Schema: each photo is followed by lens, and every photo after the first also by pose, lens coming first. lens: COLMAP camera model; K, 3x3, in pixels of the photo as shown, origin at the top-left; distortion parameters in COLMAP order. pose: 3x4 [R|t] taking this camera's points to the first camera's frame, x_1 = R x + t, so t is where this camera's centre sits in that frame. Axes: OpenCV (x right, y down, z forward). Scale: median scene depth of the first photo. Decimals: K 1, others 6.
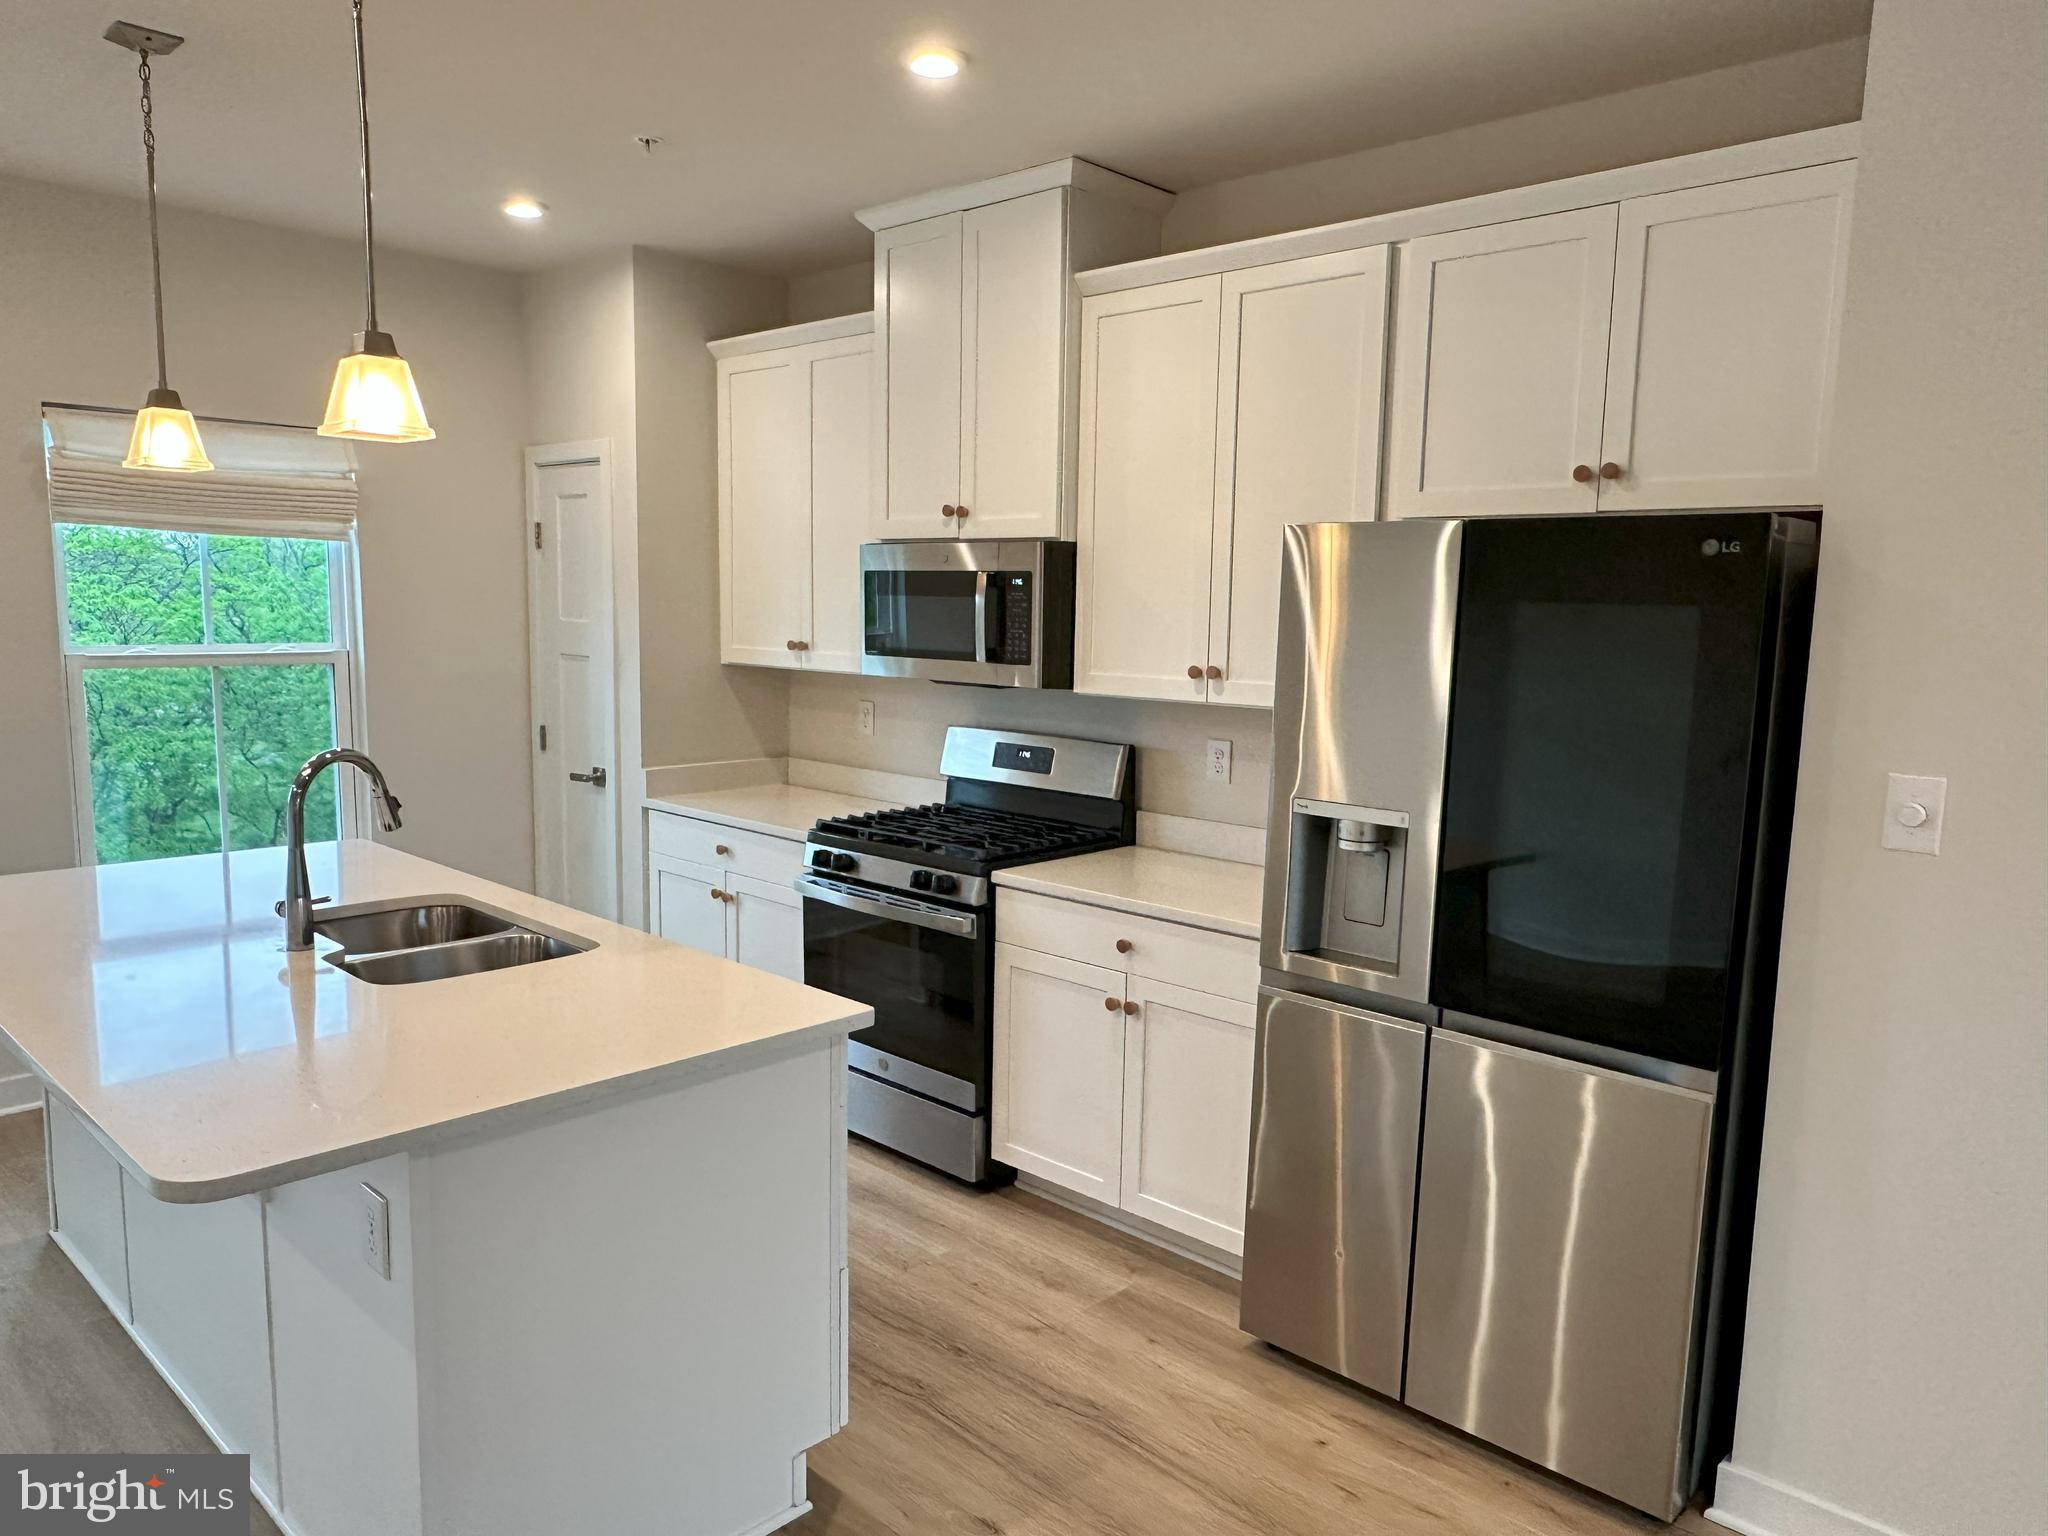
lens RADIAL K [[1397.5, 0, 1055.6], [0, 1397.5, 792.9], [0, 0, 1]] dist [-0.001821, -0.002055]
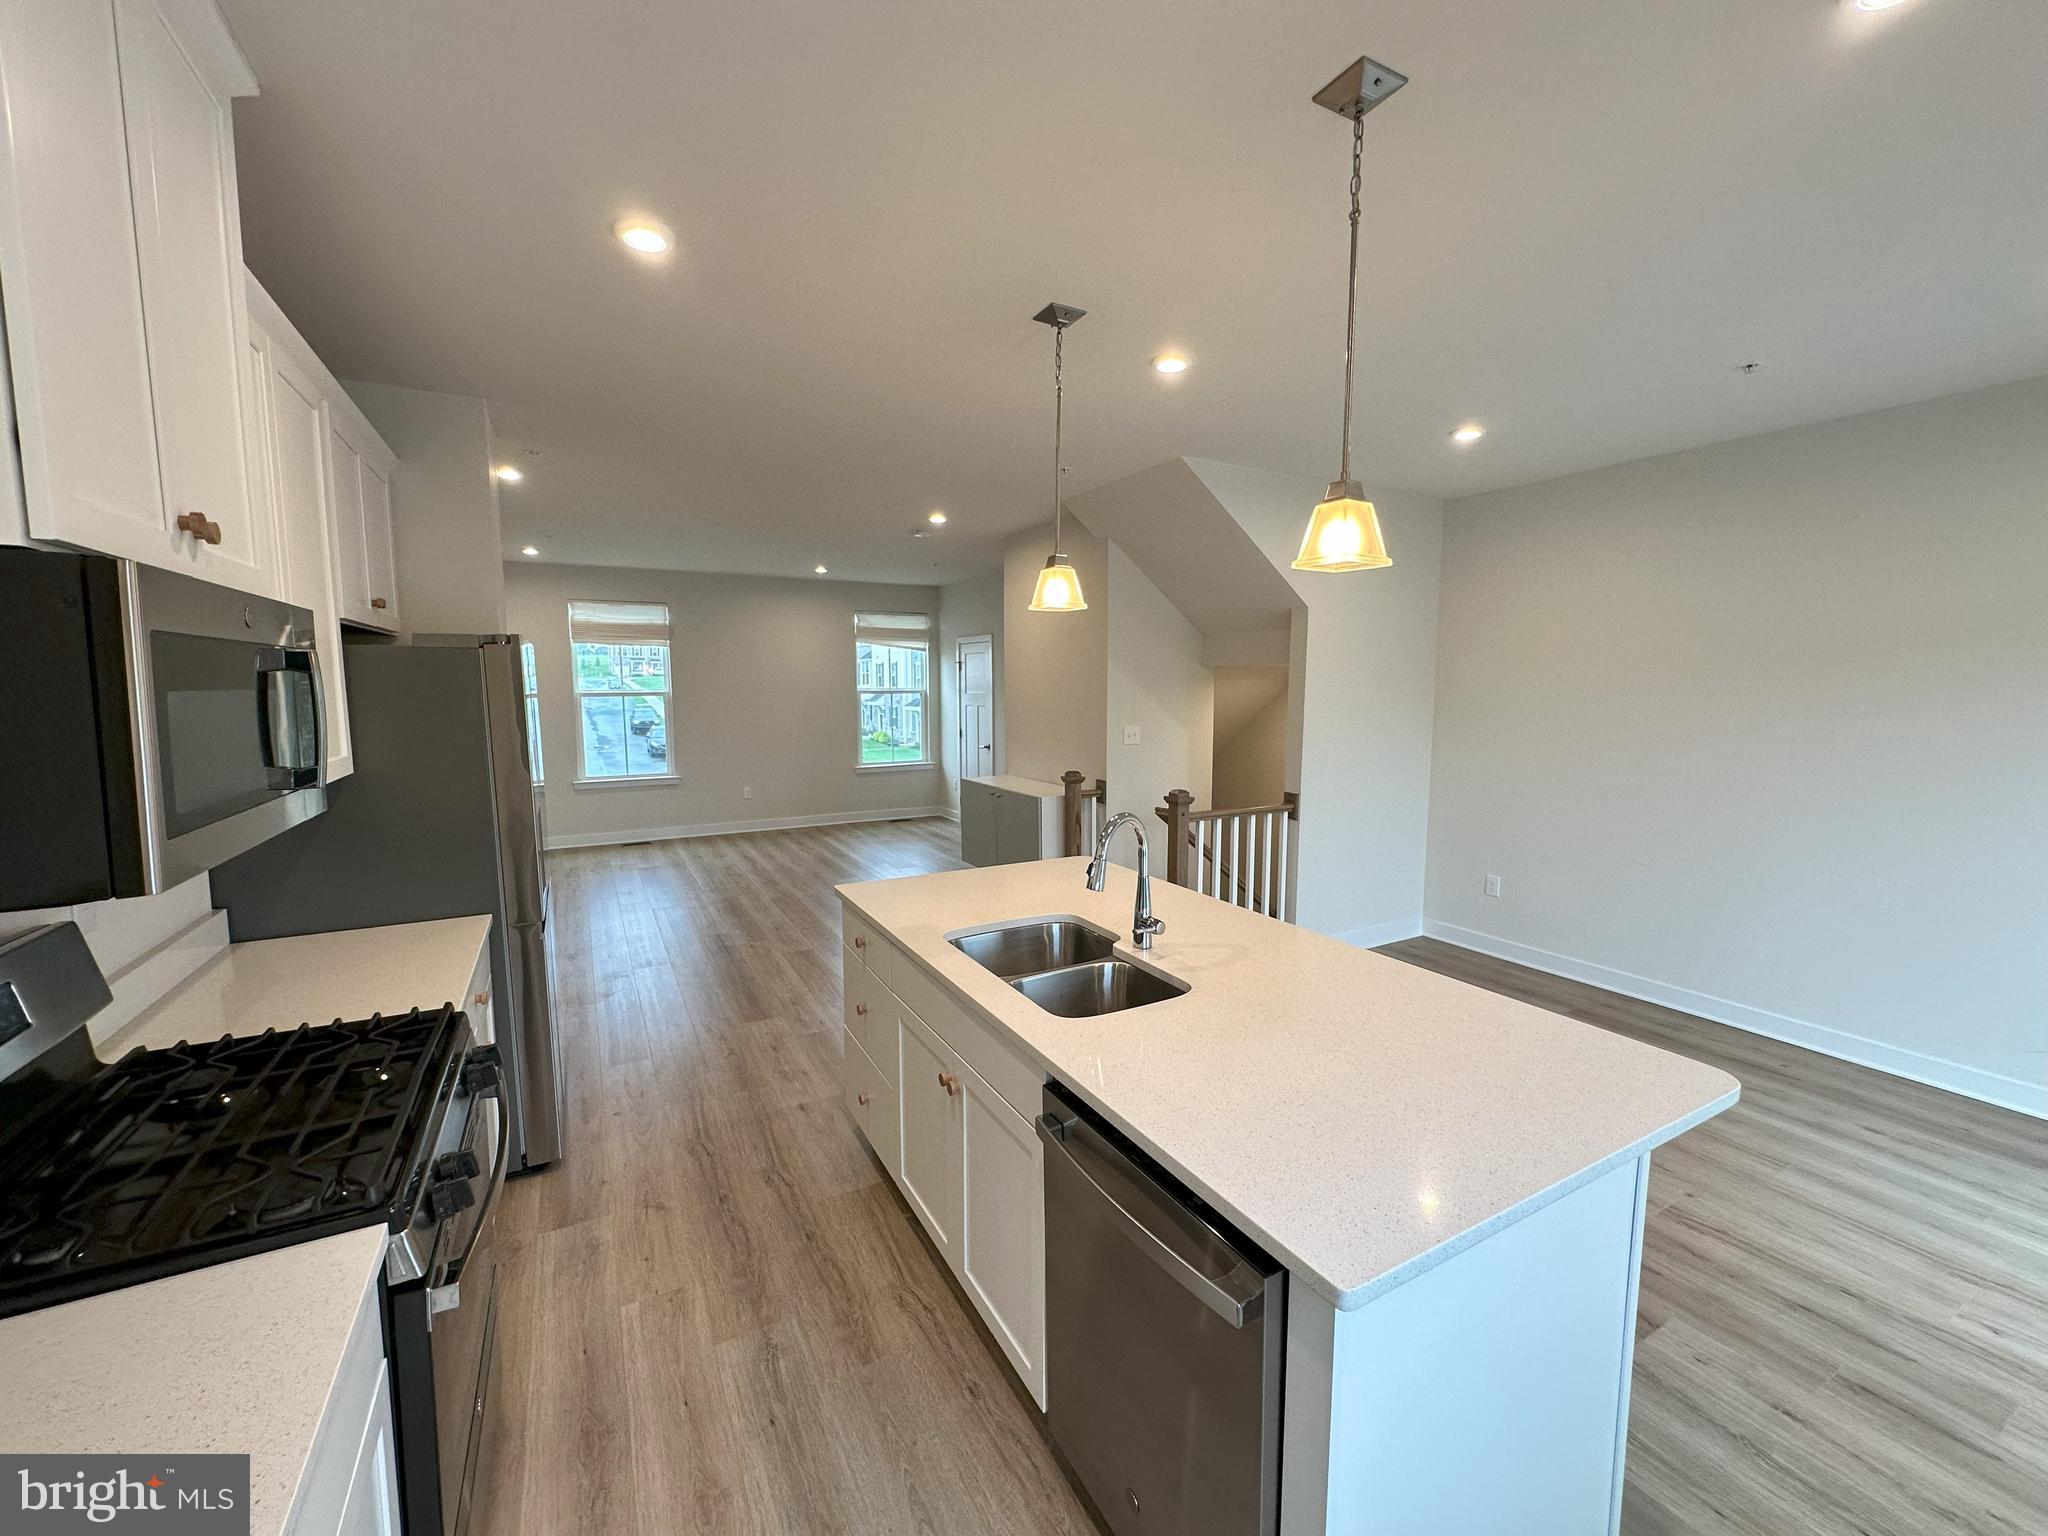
lens RADIAL K [[820.1, 0, 1024.0], [0, 820.1, 768.0], [0, 0, 1]] dist [-0.000178, 0.000062]
pose [[-0.947753, -0.056103, 0.314034, -0.465867], [0.020307, 0.971807, 0.234901, -0.176408], [-0.318359, 0.229005, -0.919893, 1.209684]]
